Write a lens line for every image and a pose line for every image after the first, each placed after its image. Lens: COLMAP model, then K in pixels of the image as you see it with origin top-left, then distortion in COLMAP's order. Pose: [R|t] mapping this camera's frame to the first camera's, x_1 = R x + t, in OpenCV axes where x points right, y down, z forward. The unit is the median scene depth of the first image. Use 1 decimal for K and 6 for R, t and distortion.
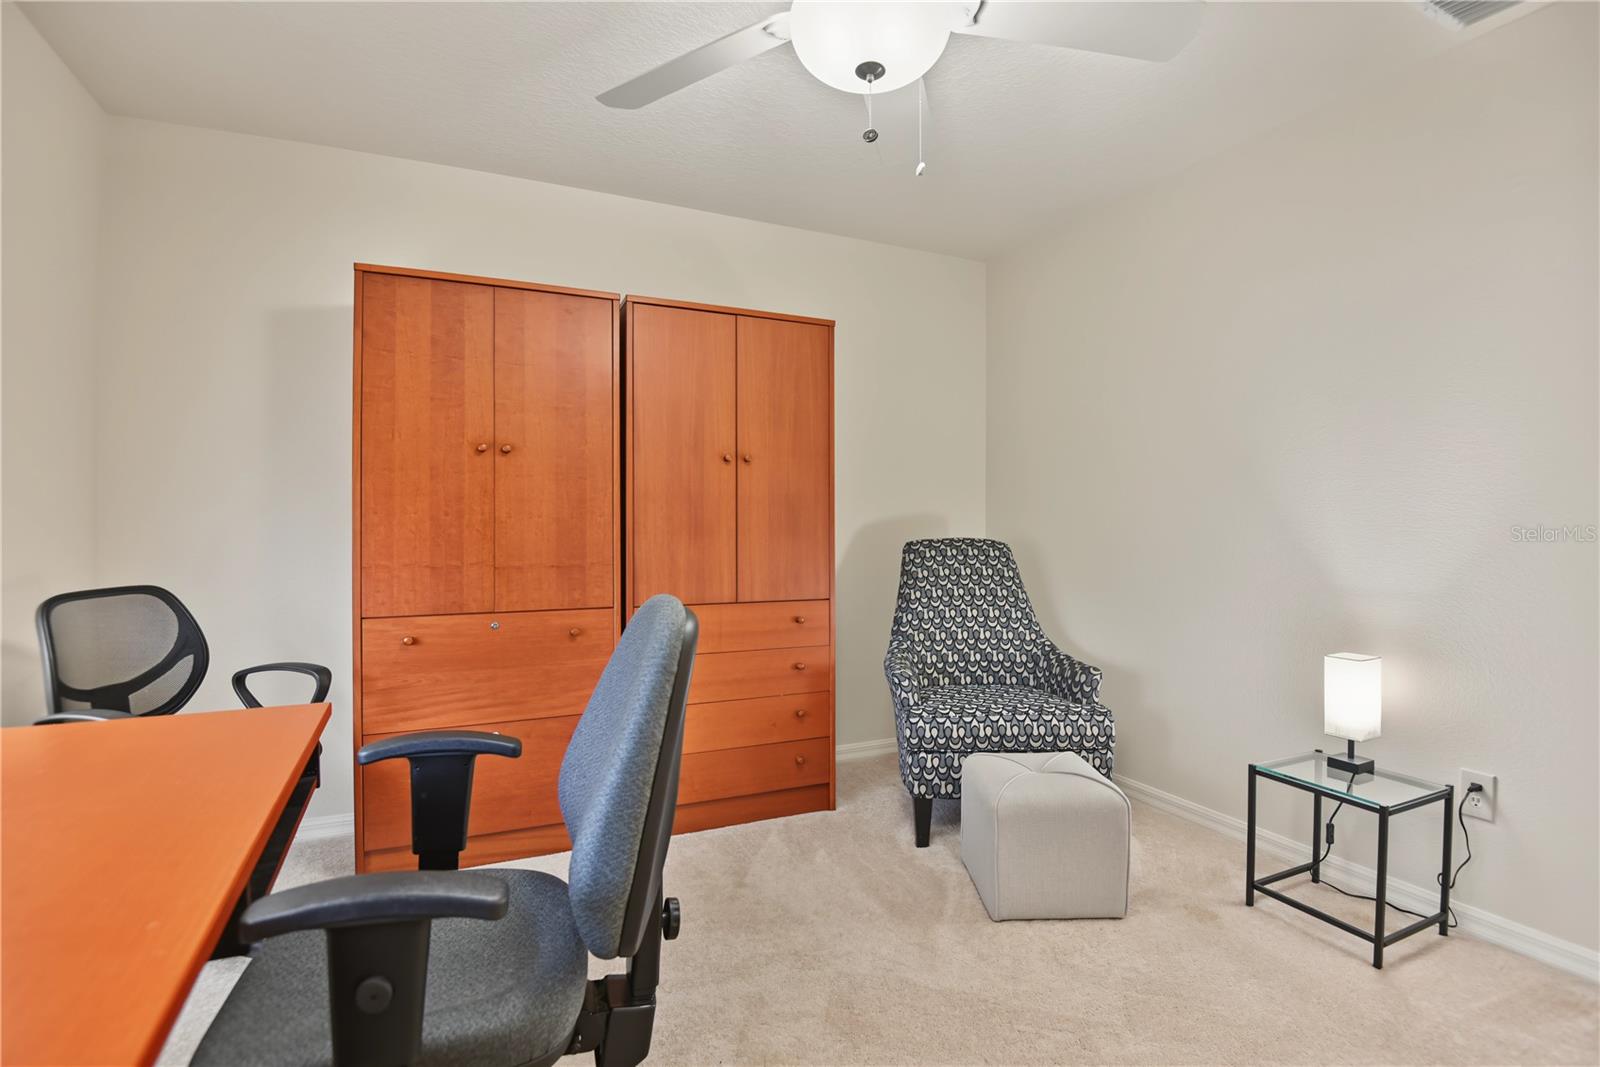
lens RADIAL K [[761.7, 0, 795.0], [0, 761.7, 529.2], [0, 0, 1]] dist [-0.000338, -0.021625]
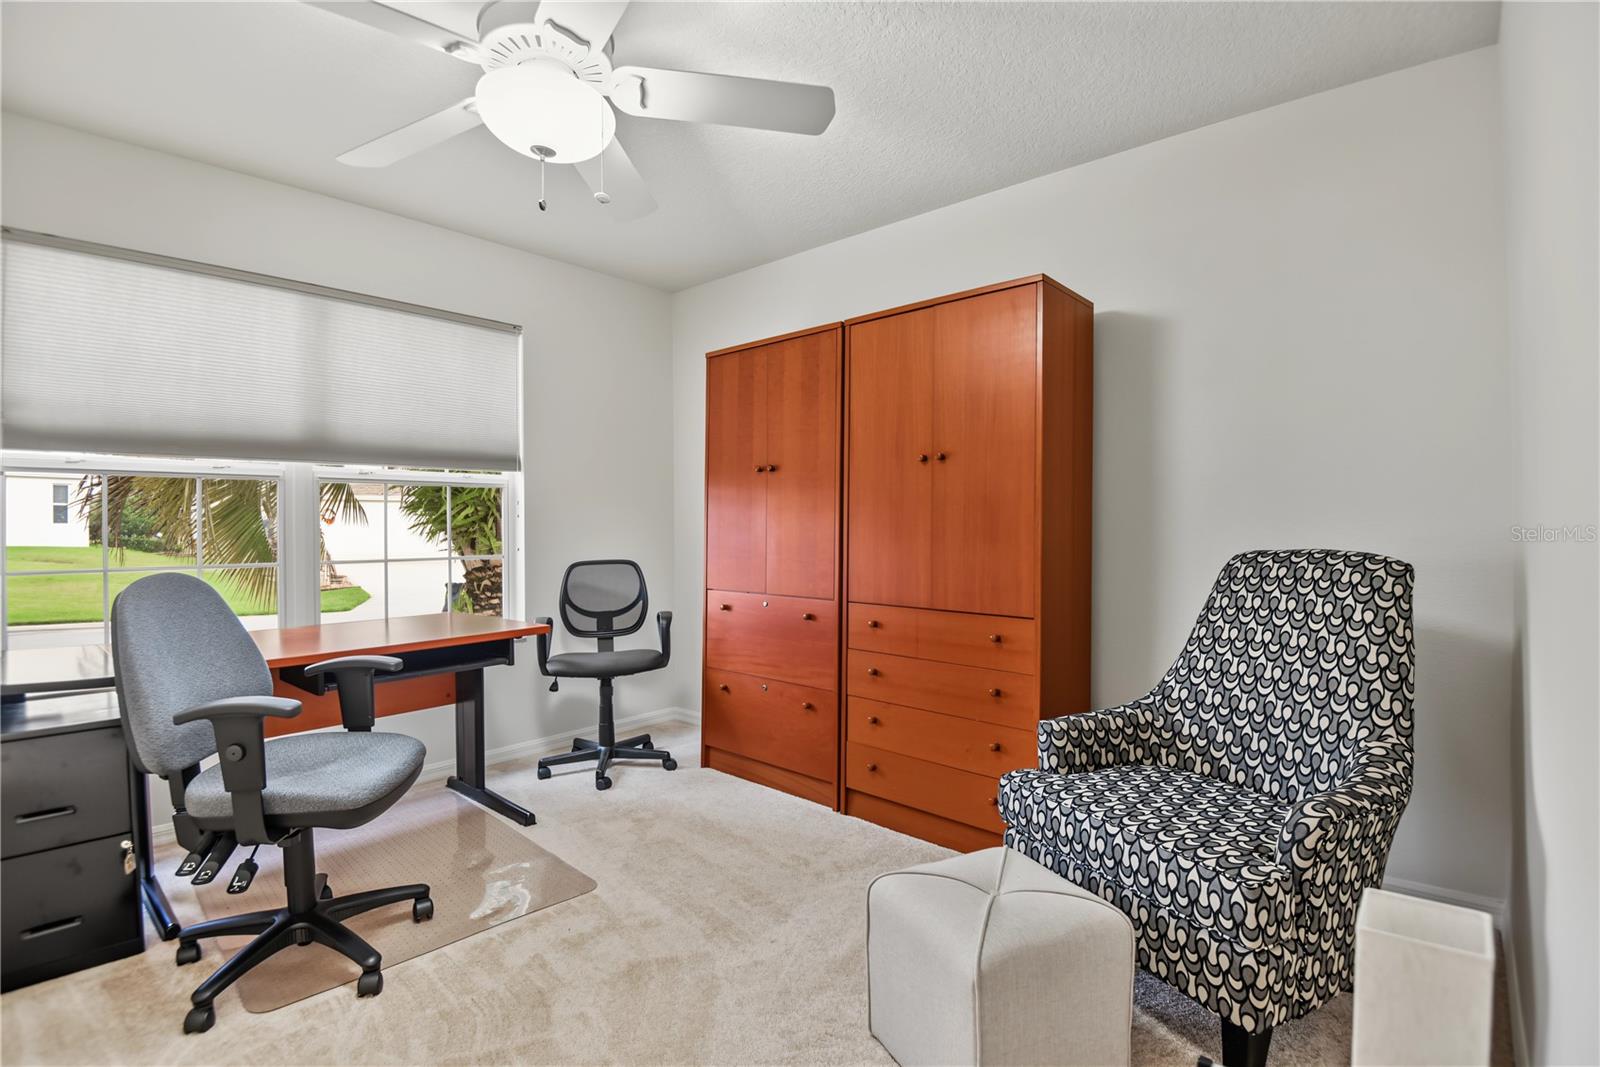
lens RADIAL K [[761.7, 0, 795.0], [0, 761.7, 529.2], [0, 0, 1]] dist [-0.000338, -0.021625]
pose [[0.386327, 0.004300, -0.922352, 0.767043], [-0.001430, 0.999991, 0.004063, -0.006883], [0.922361, -0.000251, 0.386330, 0.500368]]
